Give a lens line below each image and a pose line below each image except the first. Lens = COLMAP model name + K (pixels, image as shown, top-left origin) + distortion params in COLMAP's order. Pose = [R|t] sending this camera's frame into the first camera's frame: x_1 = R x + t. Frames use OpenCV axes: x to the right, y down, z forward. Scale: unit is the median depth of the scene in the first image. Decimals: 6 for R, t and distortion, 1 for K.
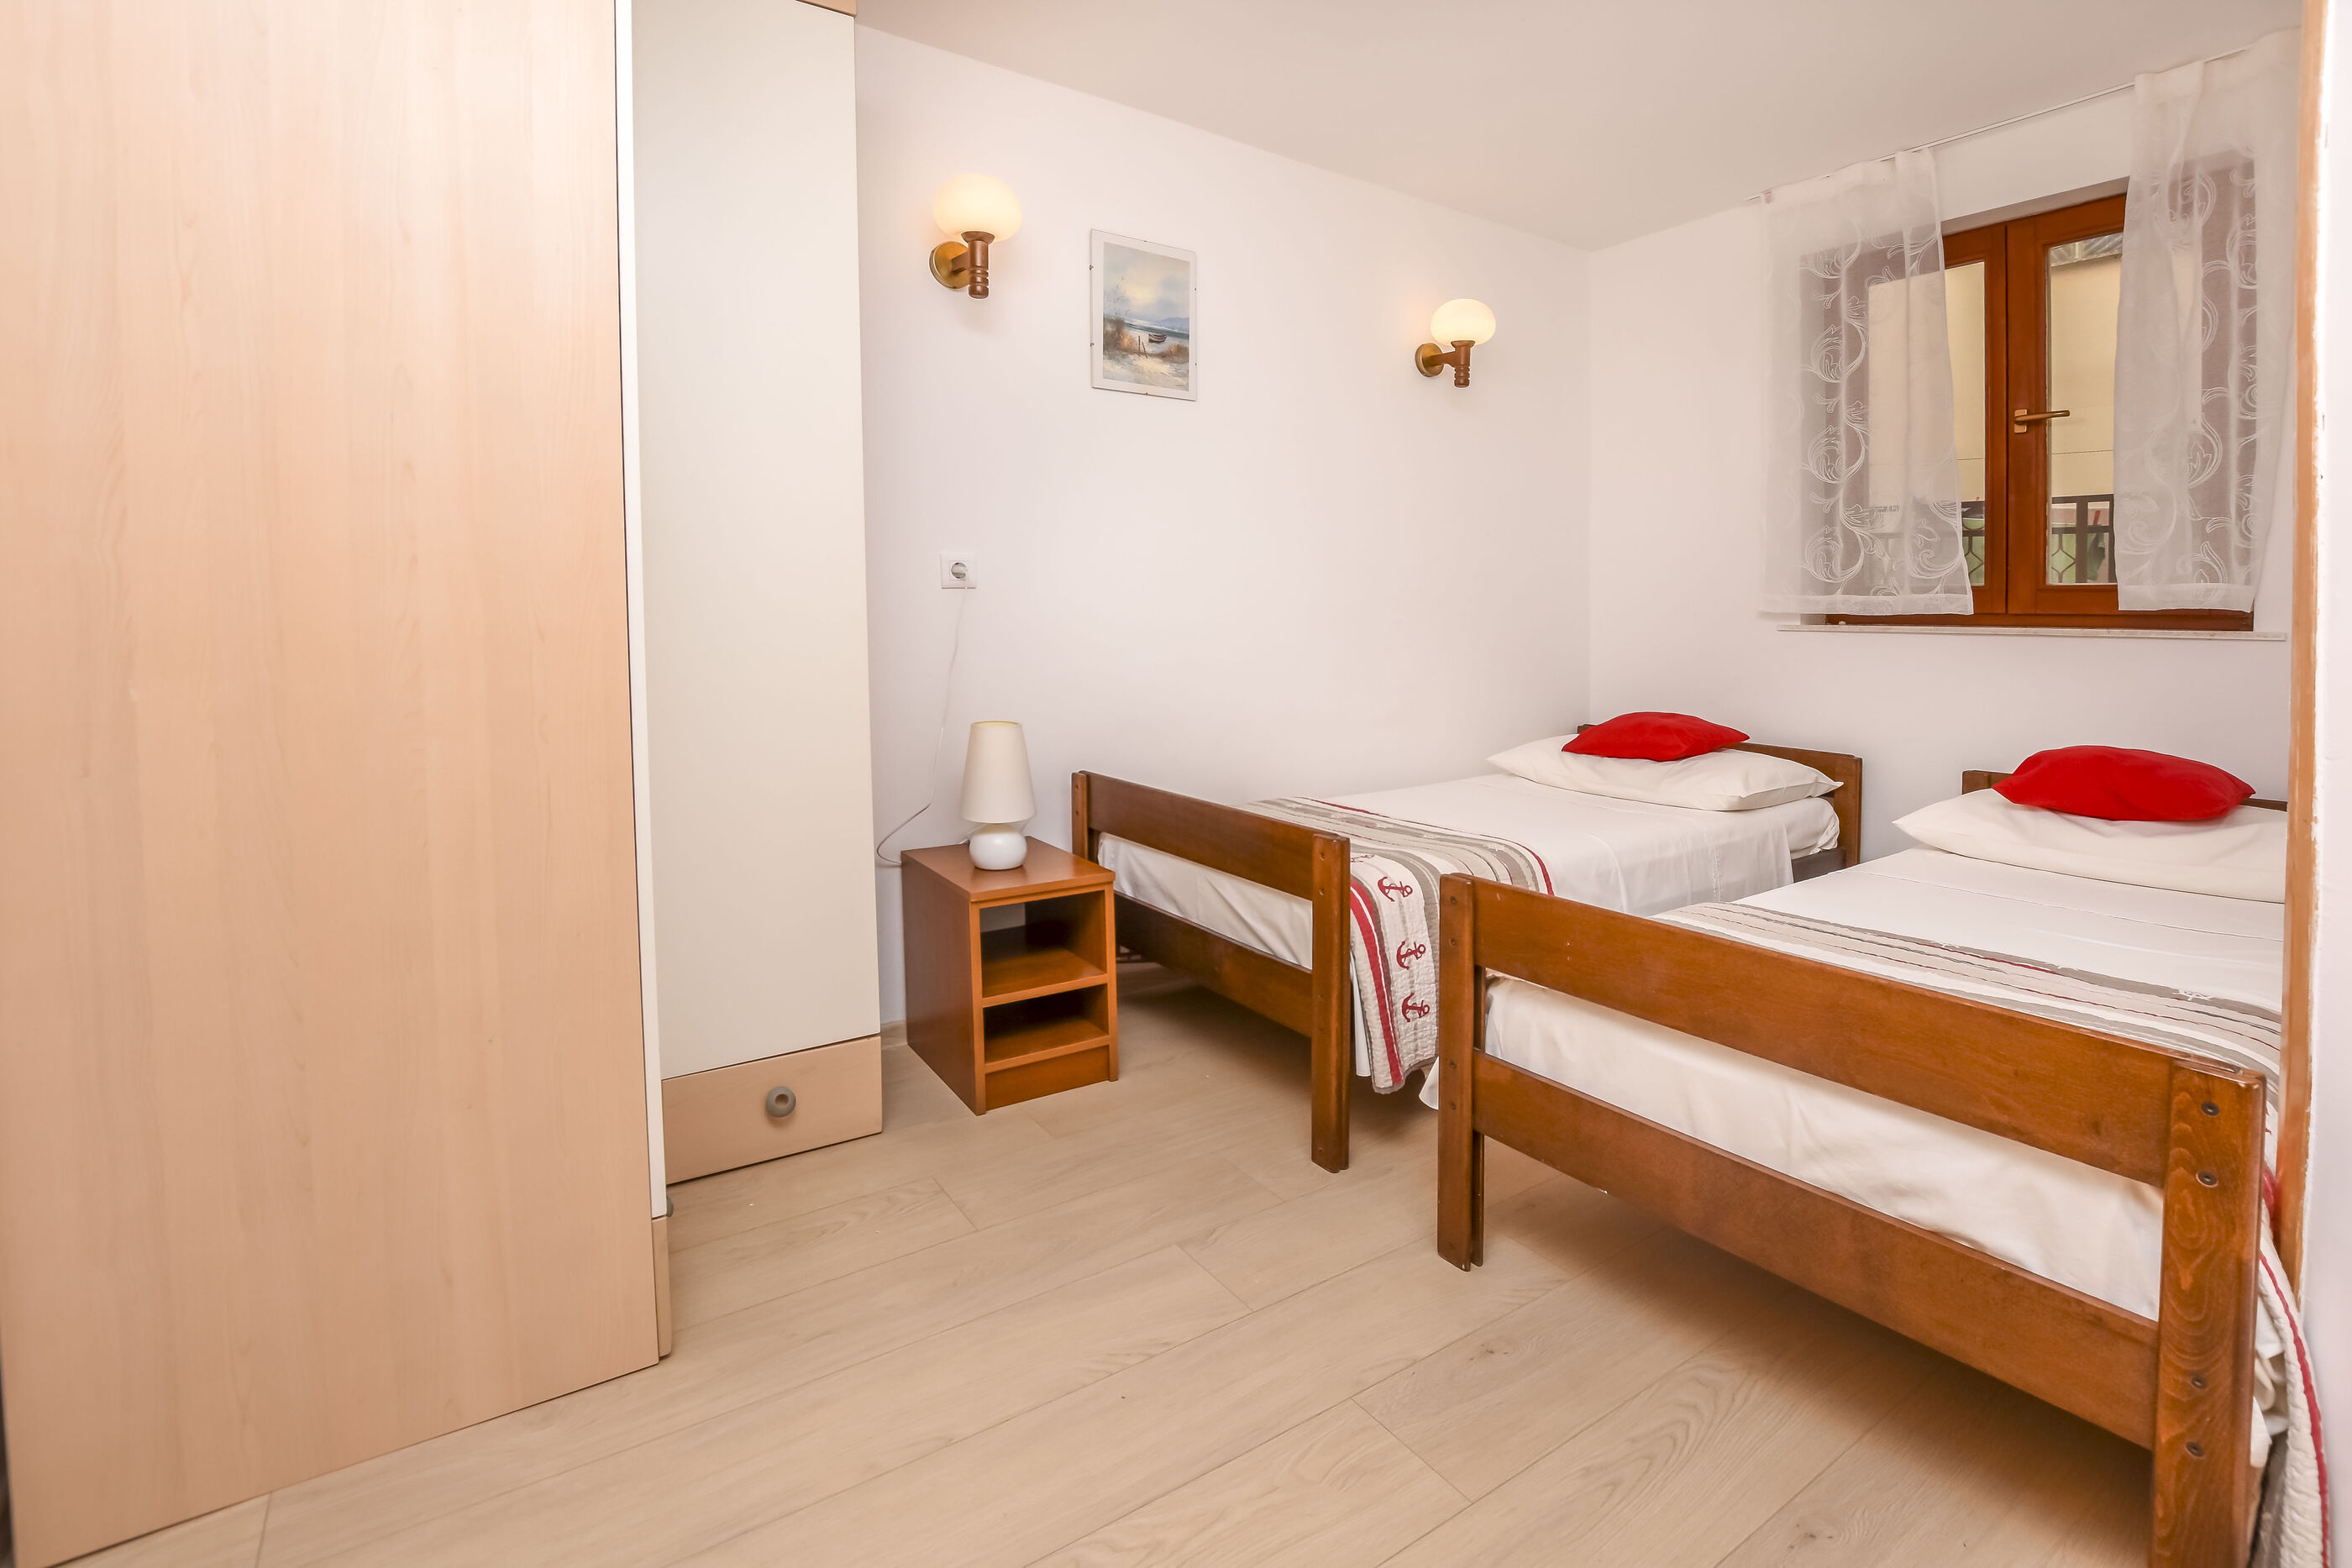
lens RADIAL K [[1090.9, 0, 1182.3], [0, 1090.9, 834.3], [0, 0, 1]] dist [-0.046171, 0.011122]
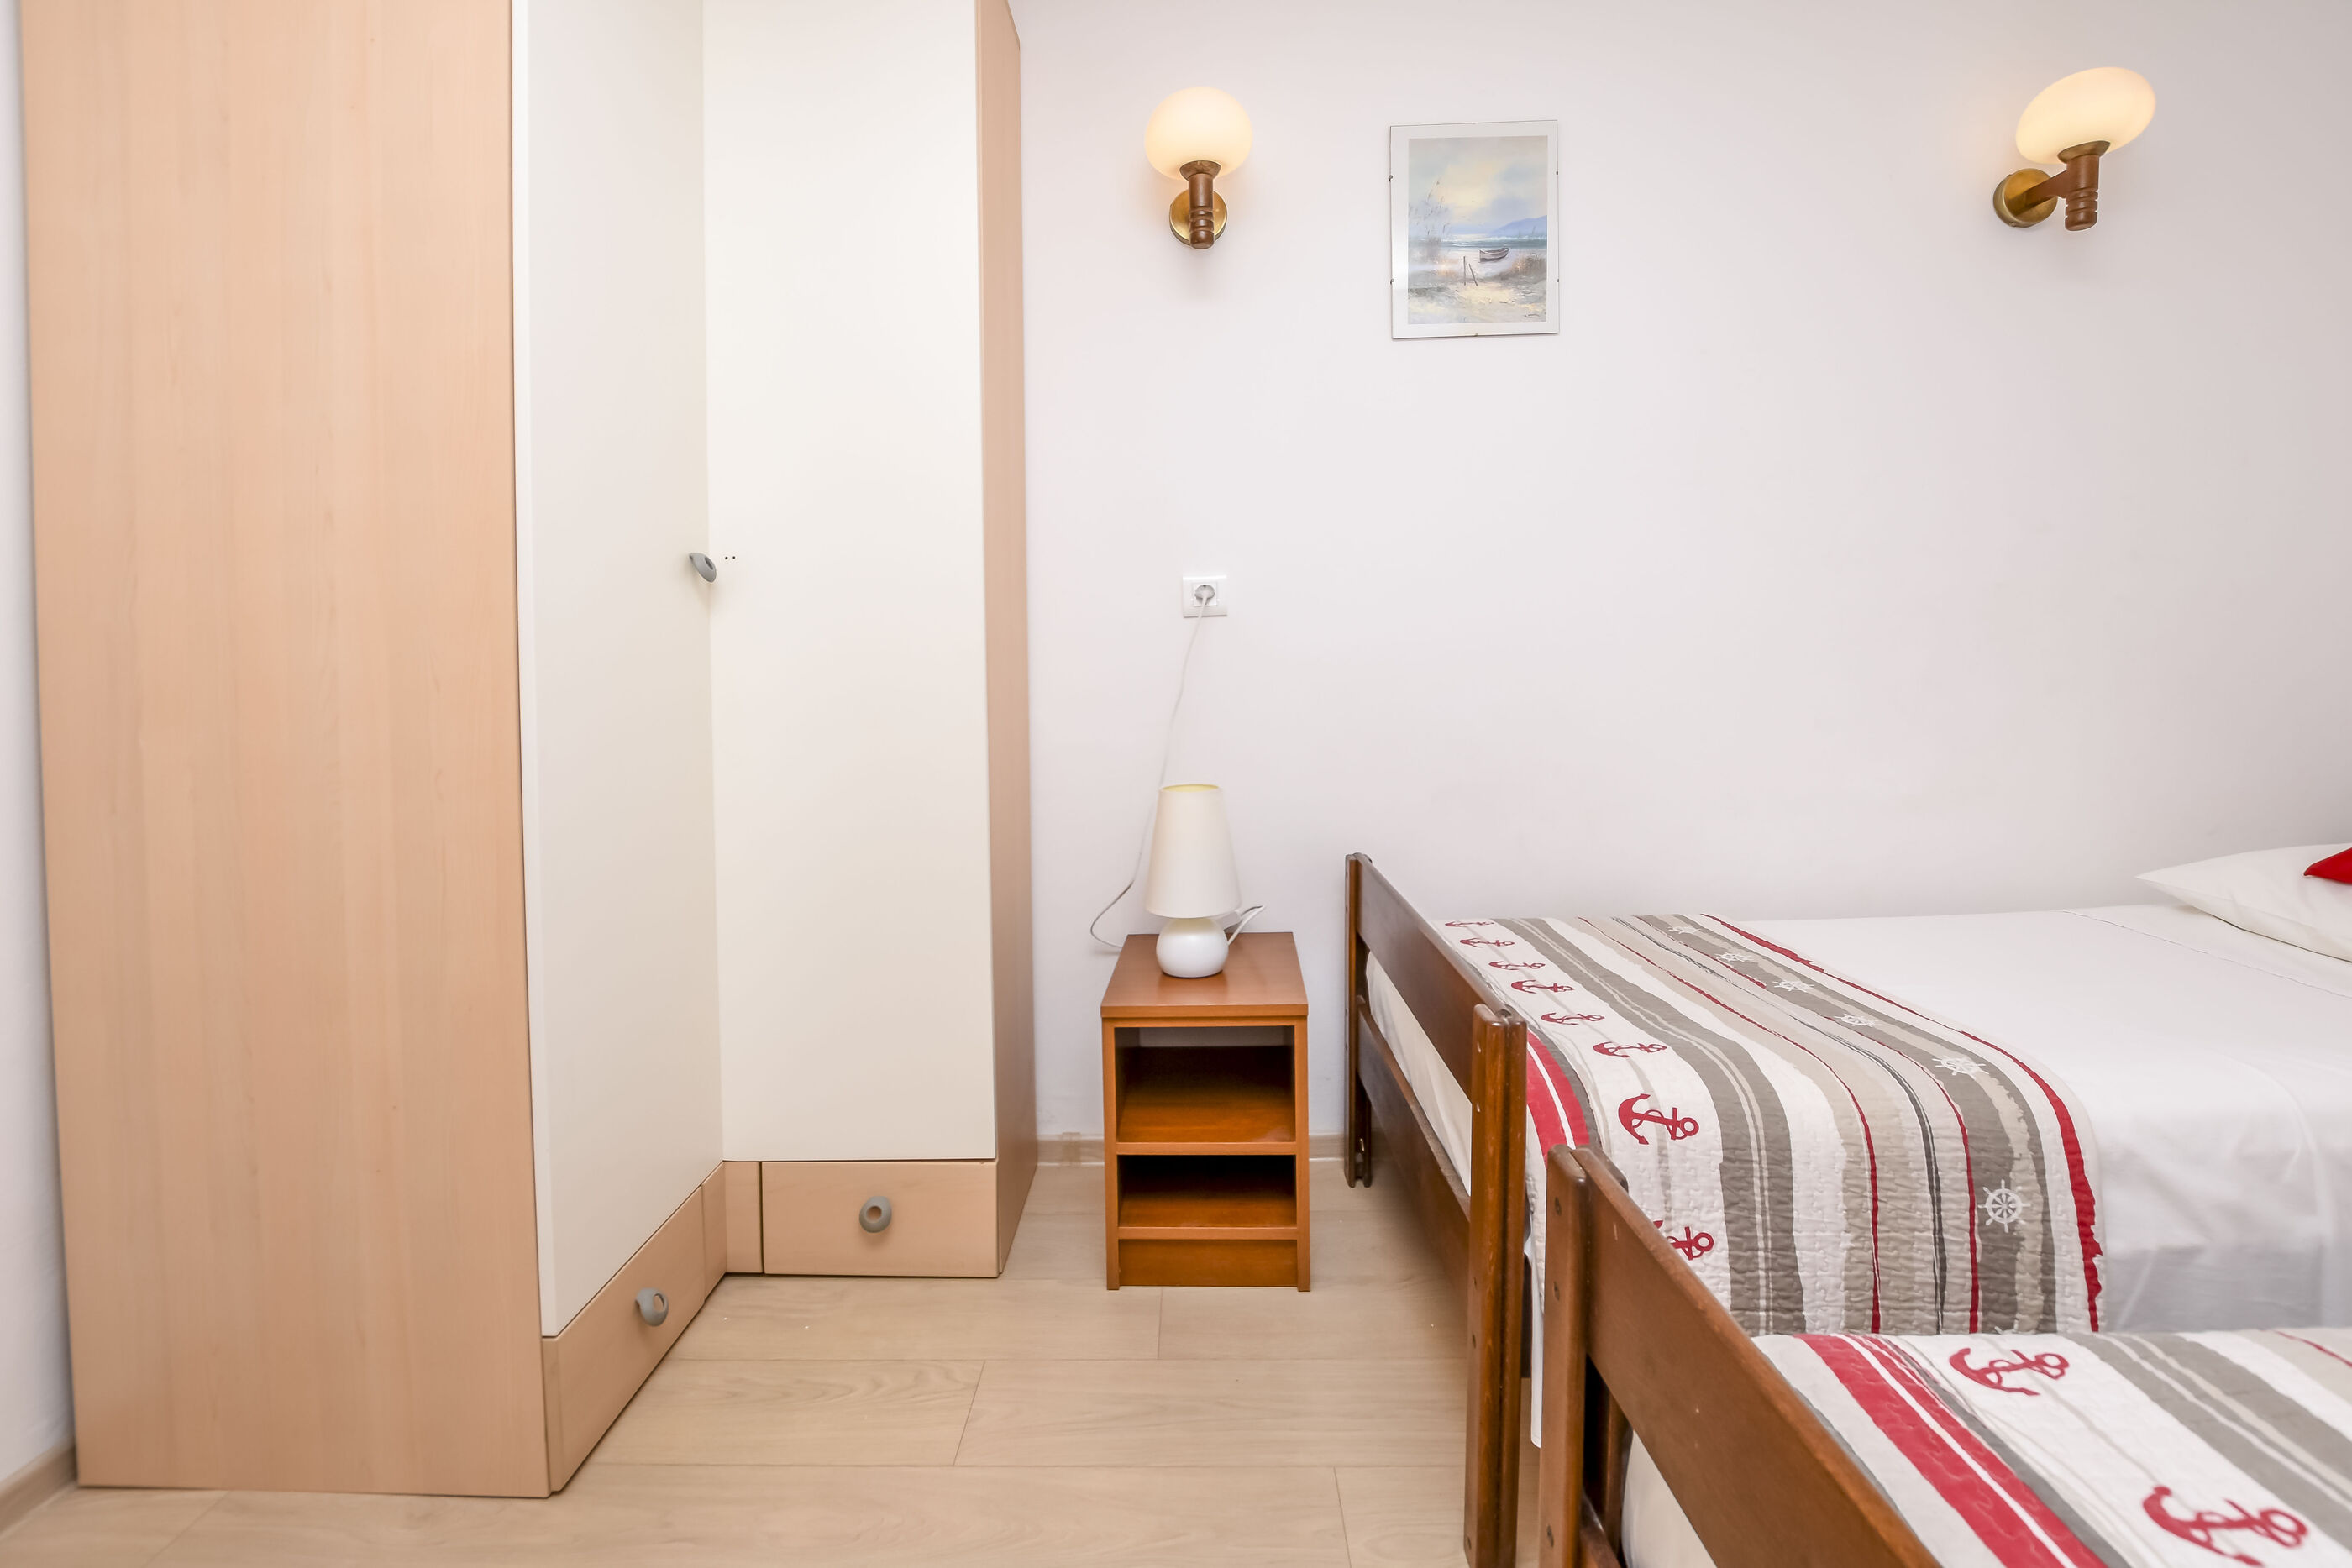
lens RADIAL K [[1090.9, 0, 1182.3], [0, 1090.9, 834.3], [0, 0, 1]] dist [-0.046171, 0.011122]
pose [[0.811301, 0.063777, -0.581140, 0.256872], [-0.086269, 0.996210, -0.011108, -0.055833], [0.578229, 0.059147, 0.813728, 0.344507]]
